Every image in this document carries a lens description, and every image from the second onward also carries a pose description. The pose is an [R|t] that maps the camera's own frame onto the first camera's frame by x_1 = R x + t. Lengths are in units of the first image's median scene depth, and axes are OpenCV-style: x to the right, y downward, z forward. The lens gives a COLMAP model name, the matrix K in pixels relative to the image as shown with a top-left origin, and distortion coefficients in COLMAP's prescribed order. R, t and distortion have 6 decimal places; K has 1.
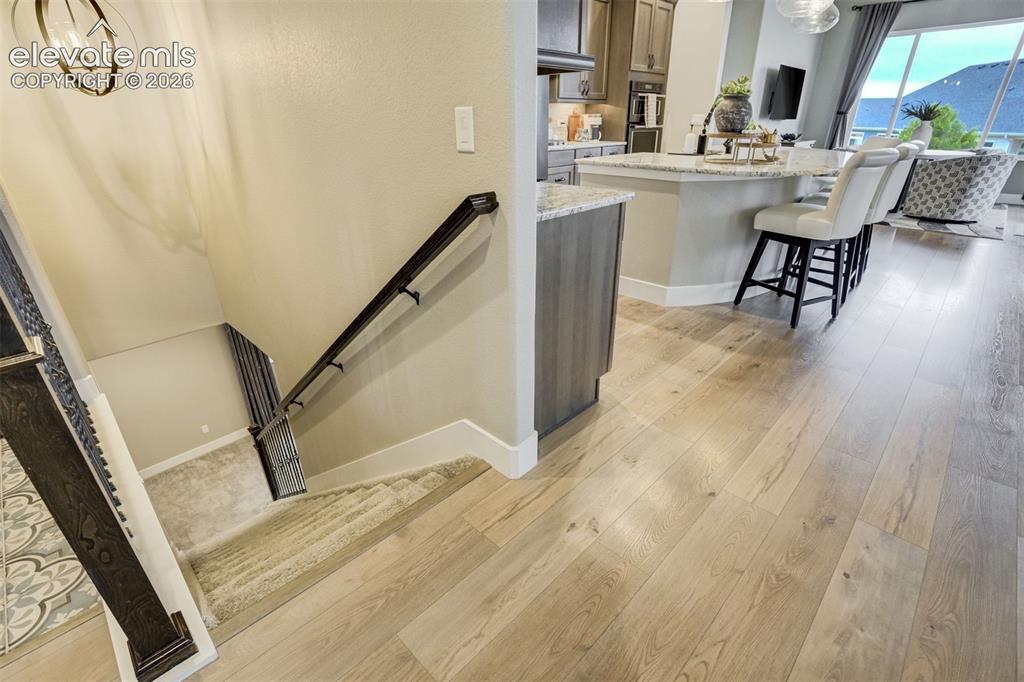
lens RADIAL K [[476.1, 0, 516.5], [0, 476.1, 341.8], [0, 0, 1]] dist [-0.063089, 0.028848]
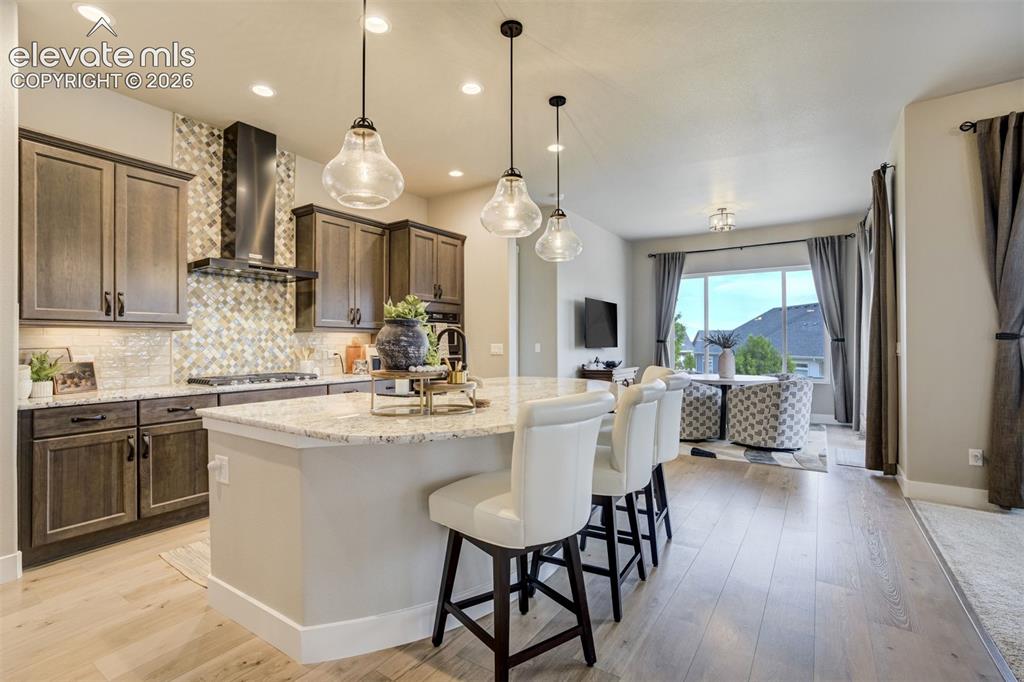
lens RADIAL K [[476.1, 0, 516.5], [0, 476.1, 341.8], [0, 0, 1]] dist [-0.063089, 0.028848]
pose [[0.981308, 0.008560, 0.192255, 0.271271], [0.076603, 0.899082, -0.431026, -0.096967], [-0.176543, 0.437697, 0.881620, 0.191031]]
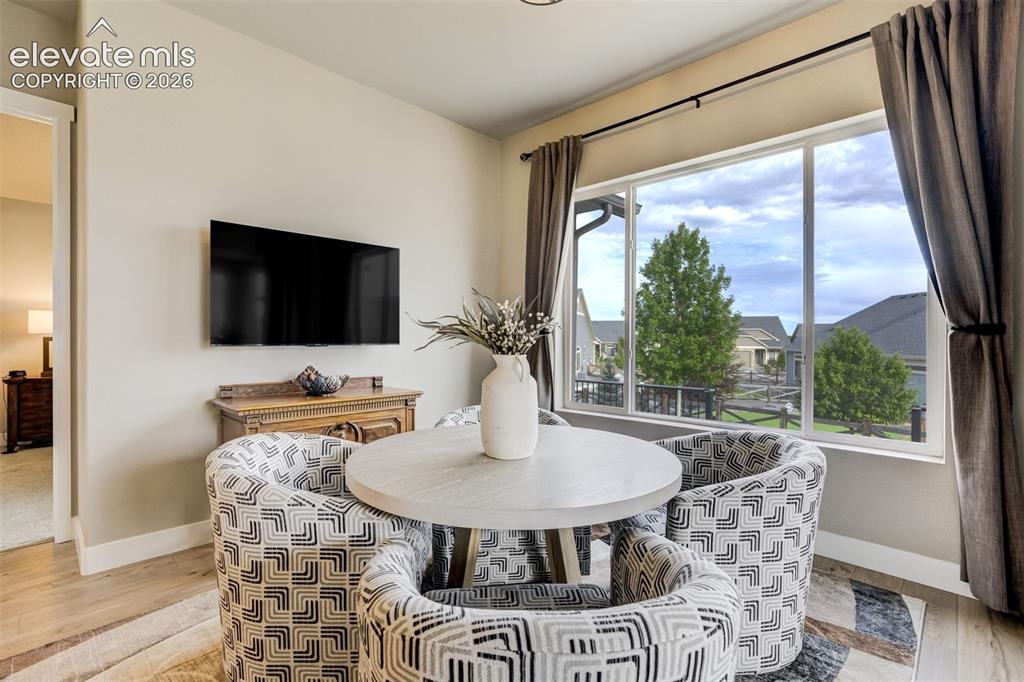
lens RADIAL K [[469.1, 0, 512.0], [0, 469.1, 341.0], [0, 0, 1]] dist [-0.048675, 0.026954]
pose [[0.999879, 0.014311, -0.006043, 0.981088], [-0.015520, 0.904017, -0.427214, -0.398117], [-0.000651, 0.427256, 0.904130, 0.803109]]
